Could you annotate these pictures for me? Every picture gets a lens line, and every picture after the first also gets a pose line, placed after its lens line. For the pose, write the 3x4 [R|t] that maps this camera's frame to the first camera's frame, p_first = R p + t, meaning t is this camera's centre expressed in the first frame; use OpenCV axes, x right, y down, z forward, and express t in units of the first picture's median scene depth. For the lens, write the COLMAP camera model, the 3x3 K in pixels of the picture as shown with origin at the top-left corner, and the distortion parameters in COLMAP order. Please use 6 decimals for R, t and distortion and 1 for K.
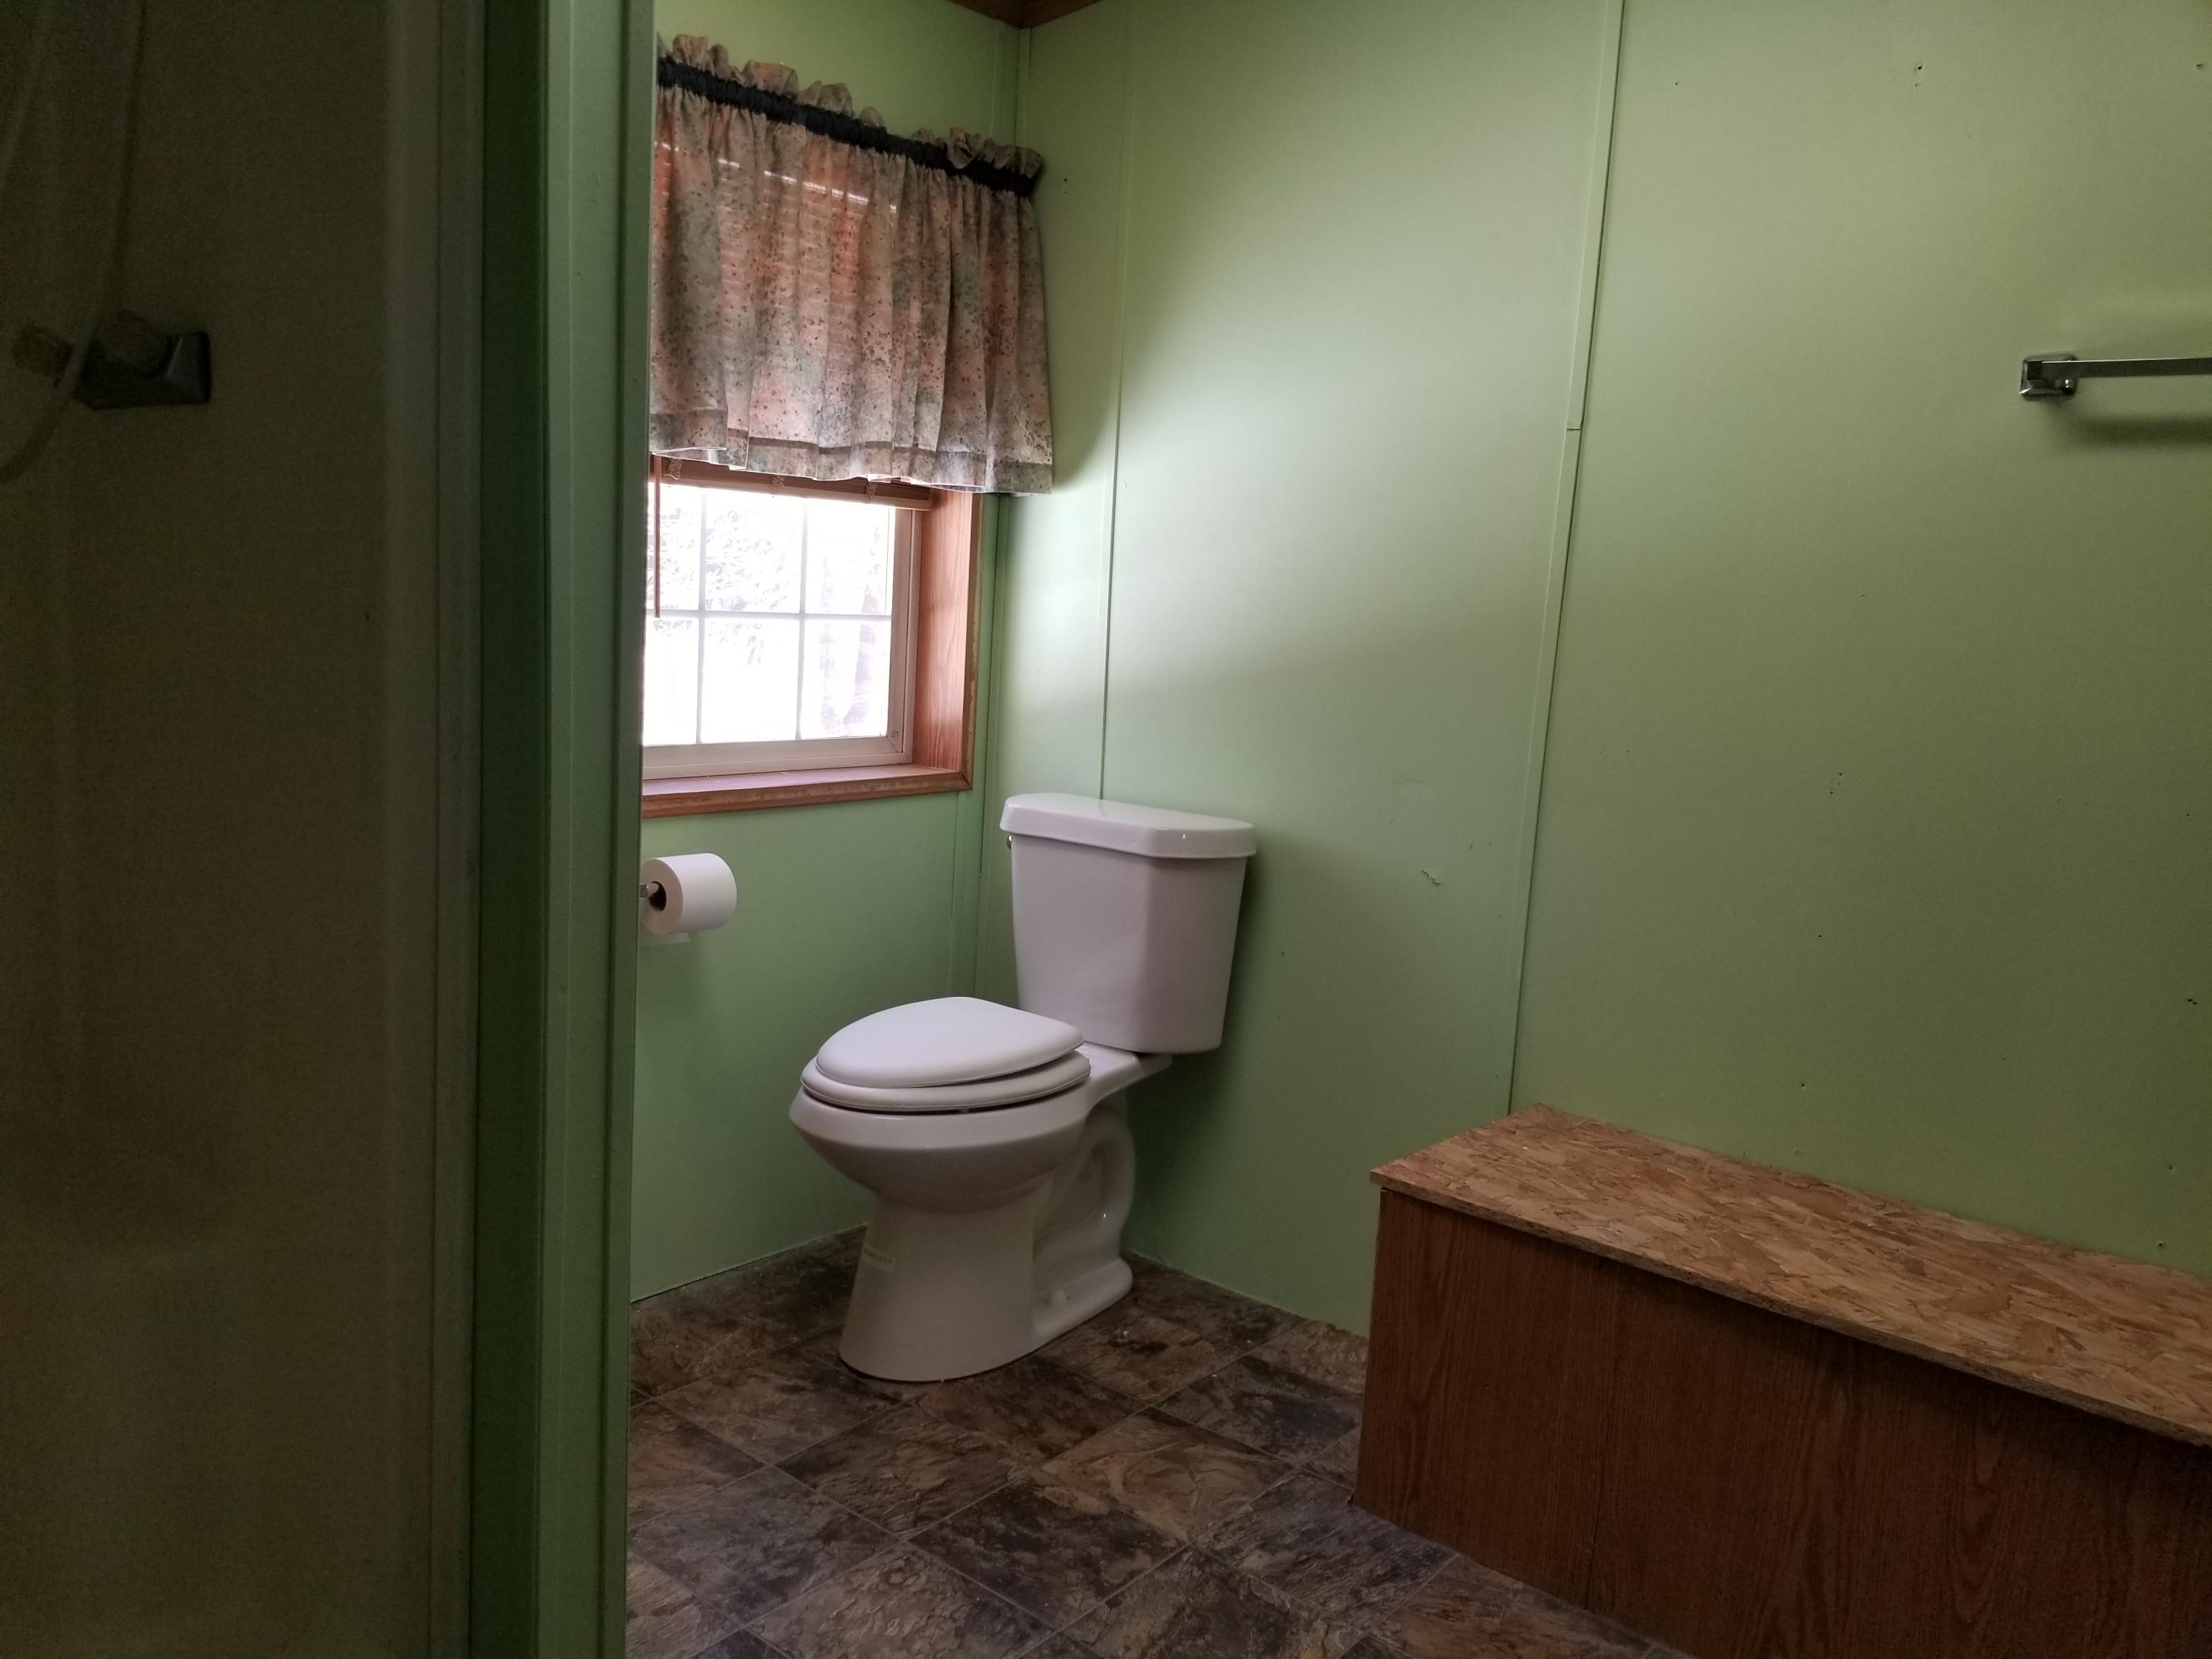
lens RADIAL K [[1719.5, 0, 1092.6], [0, 1719.5, 844.3], [0, 0, 1]] dist [0.074522, -0.109275]
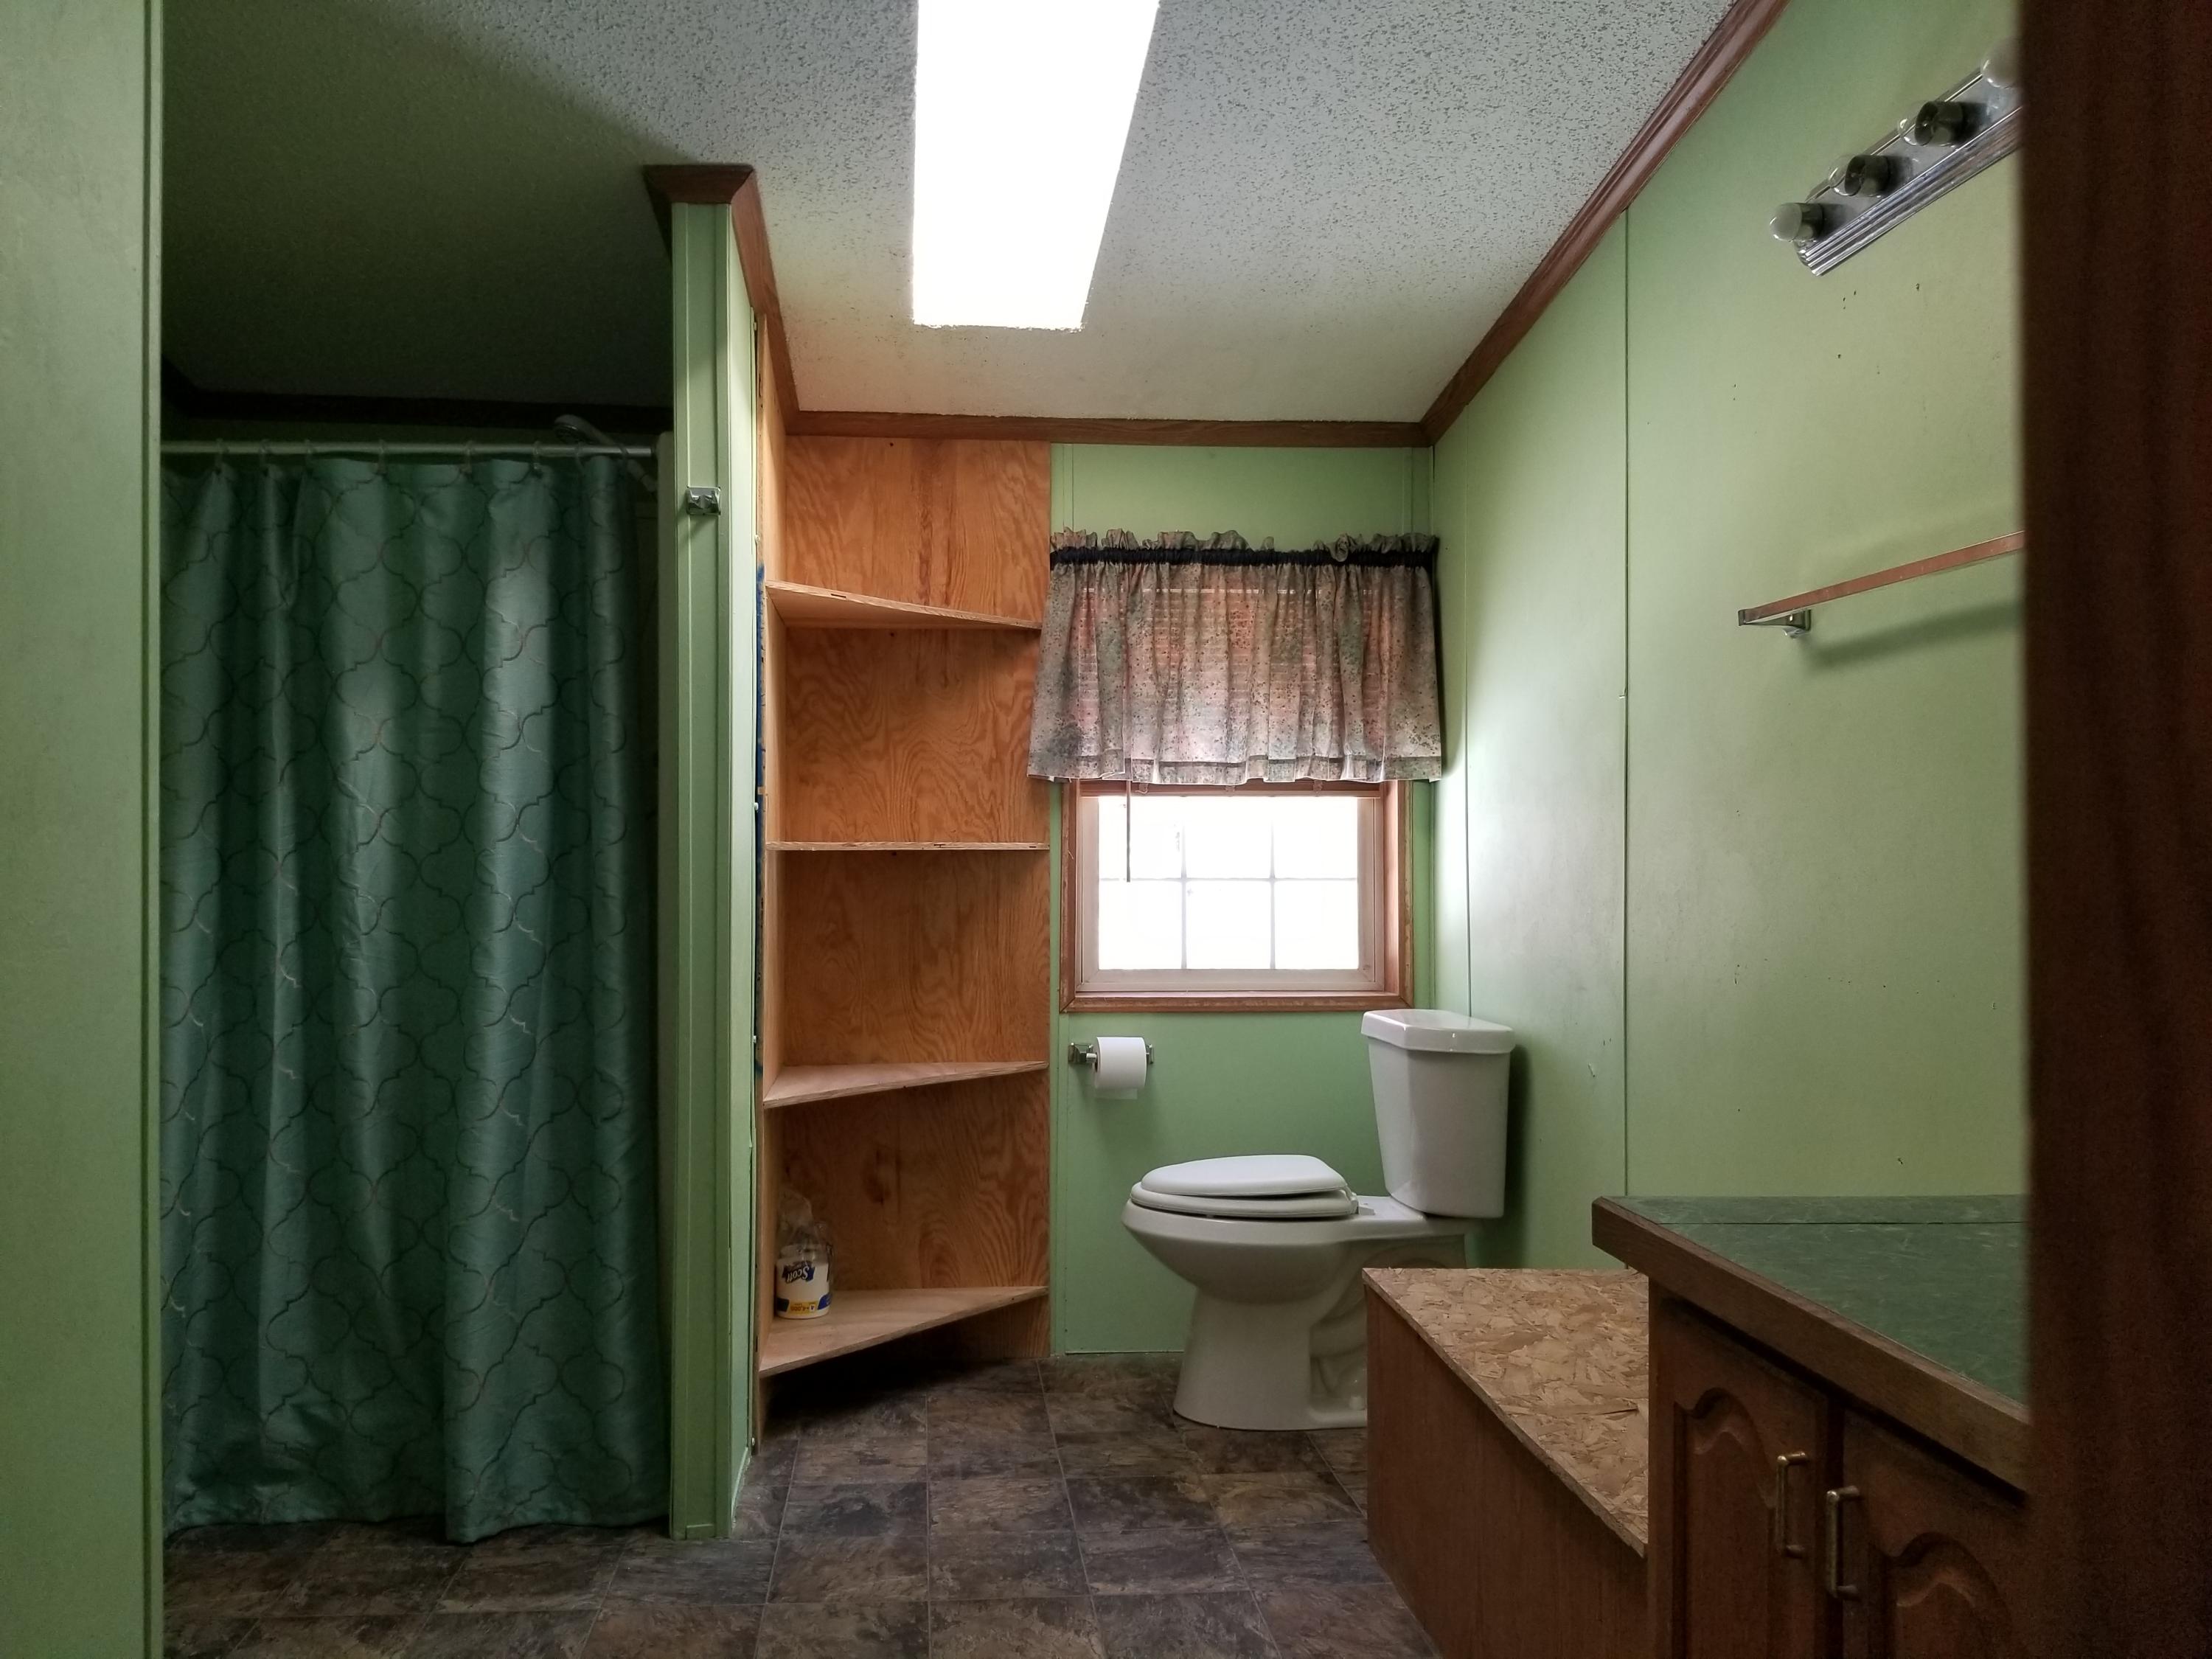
lens RADIAL K [[1719.5, 0, 1064.3], [0, 1719.5, 830.8], [0, 0, 1]] dist [0.074522, -0.109275]
pose [[0.713696, -0.065950, -0.697344, 0.827206], [-0.067042, 0.984556, -0.161726, 0.078454], [0.697240, 0.162175, 0.698252, -0.116688]]
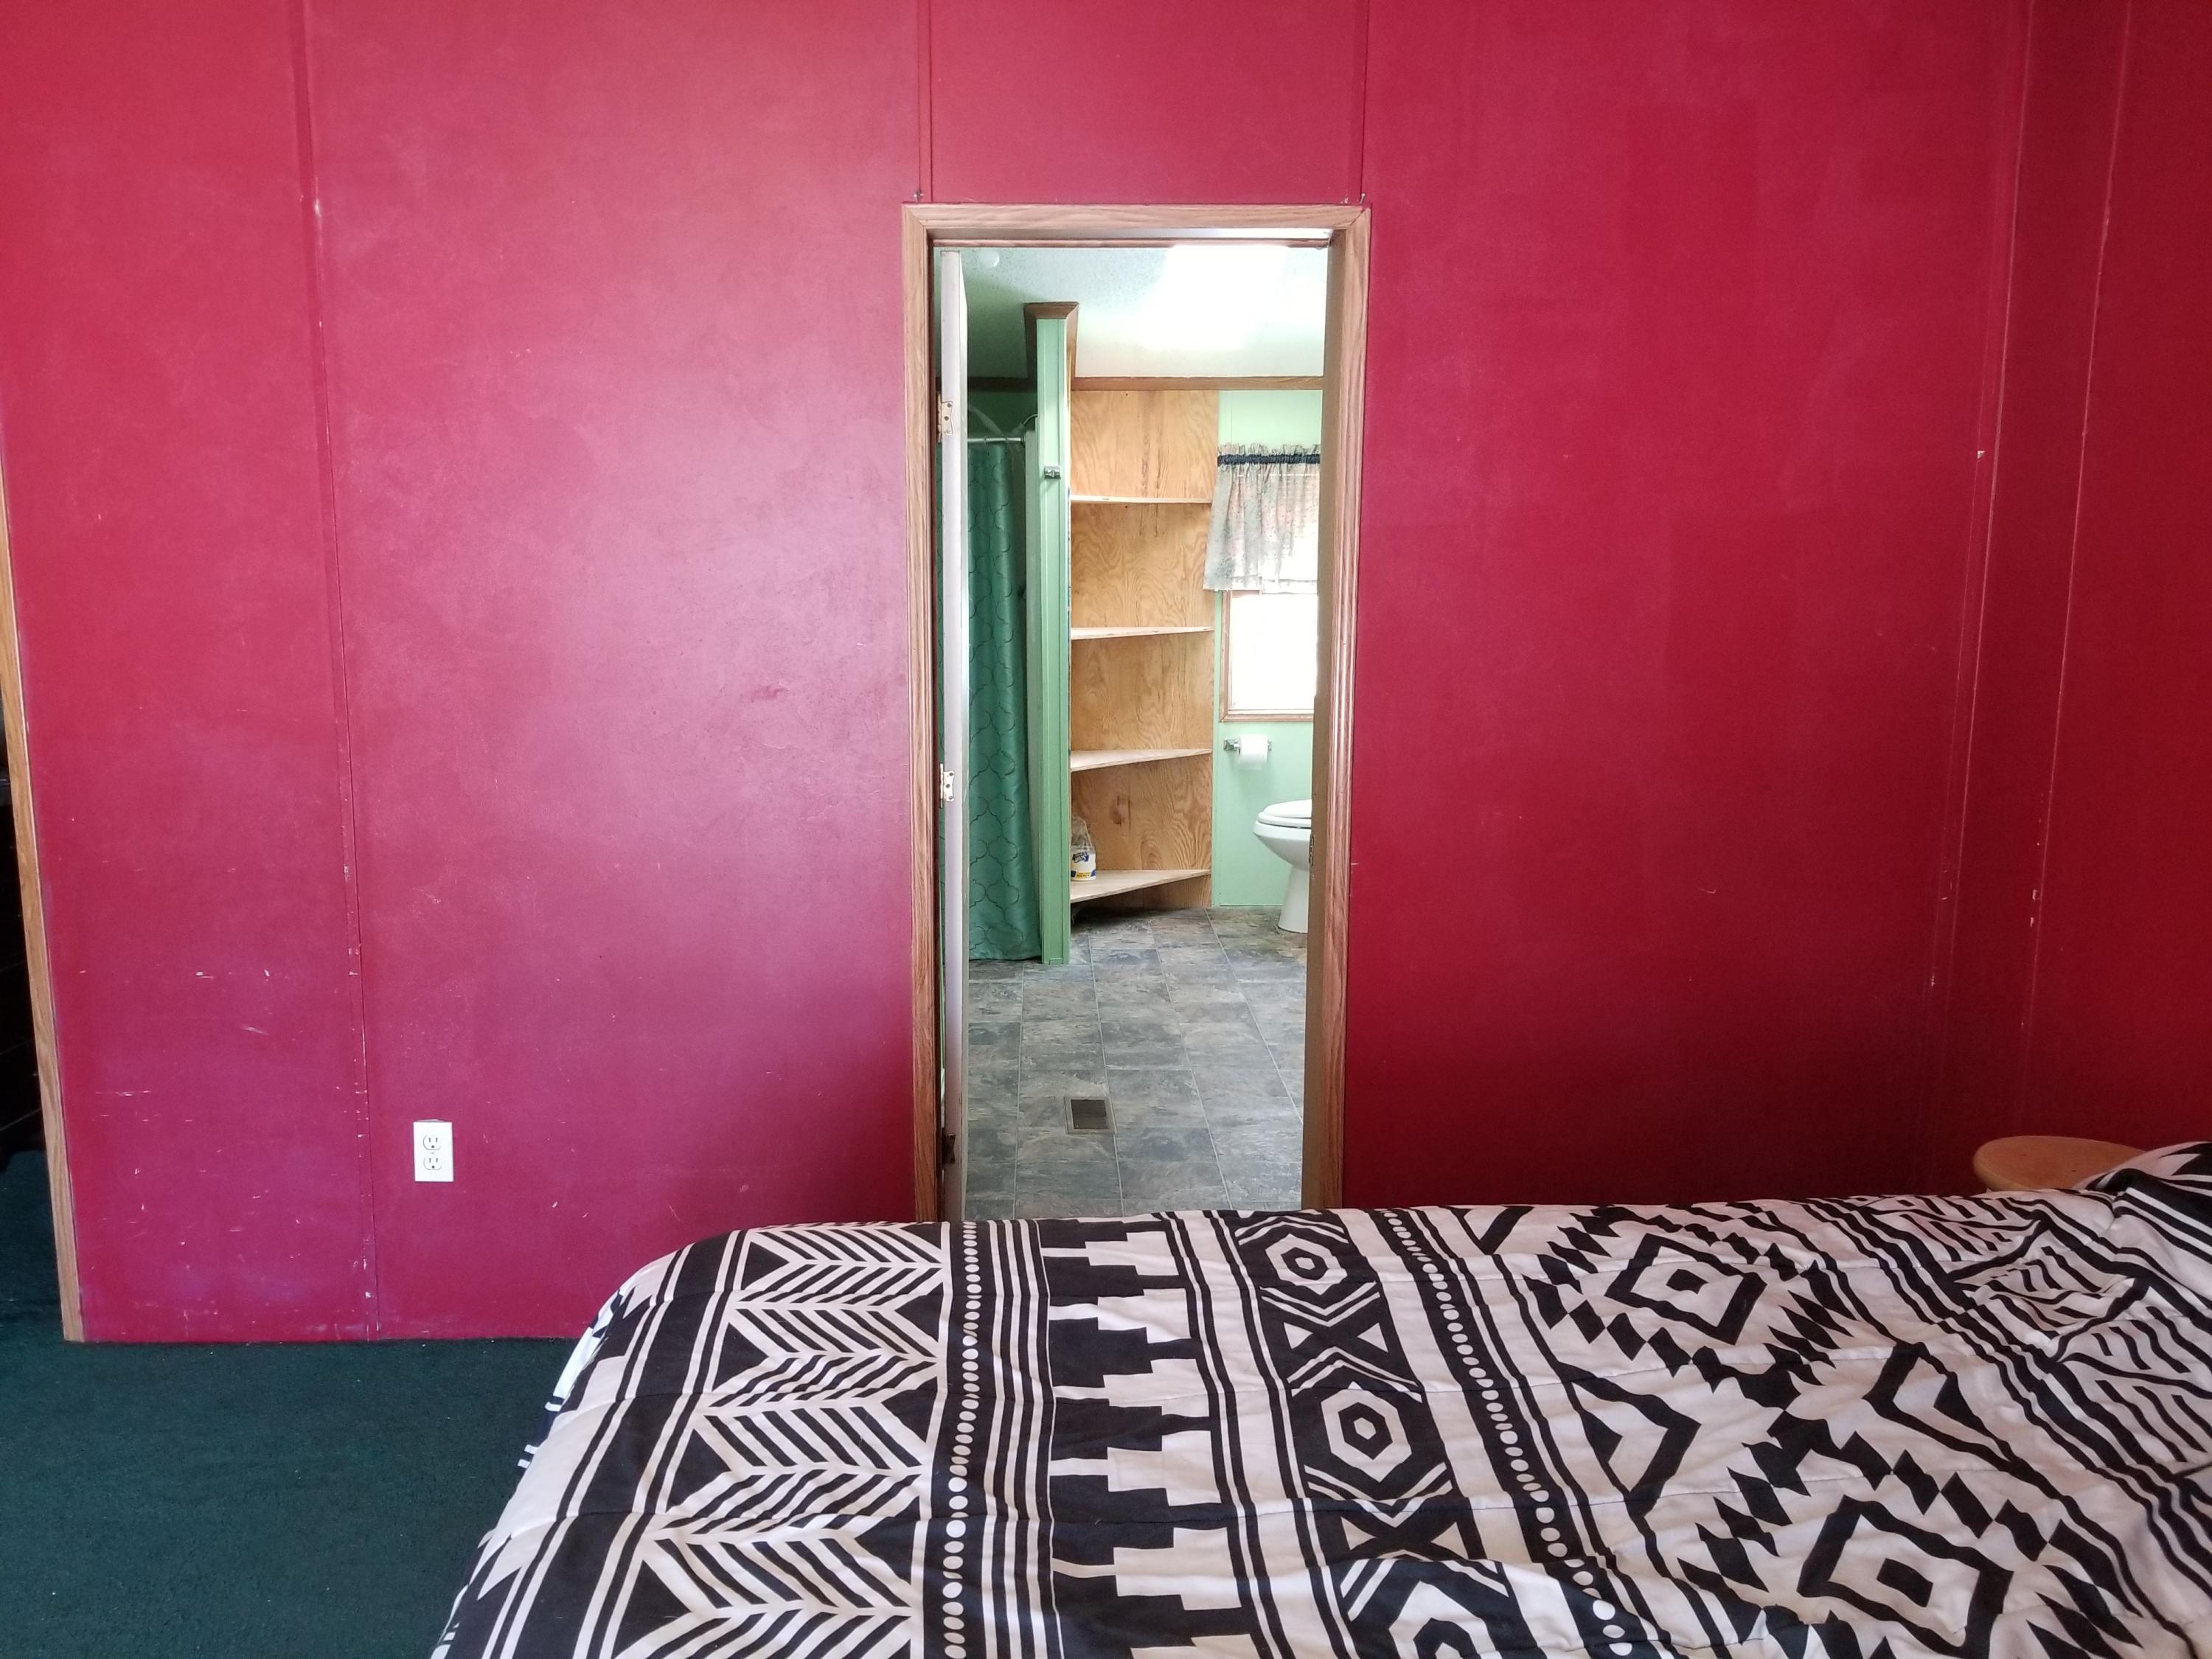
lens RADIAL K [[1719.5, 0, 1019.1], [0, 1719.5, 854.9], [0, 0, 1]] dist [0.074522, -0.109275]
pose [[0.644519, 0.076342, -0.760767, 1.671677], [-0.074234, 0.996550, 0.037111, 0.124961], [0.760976, 0.032556, 0.647963, -1.068560]]
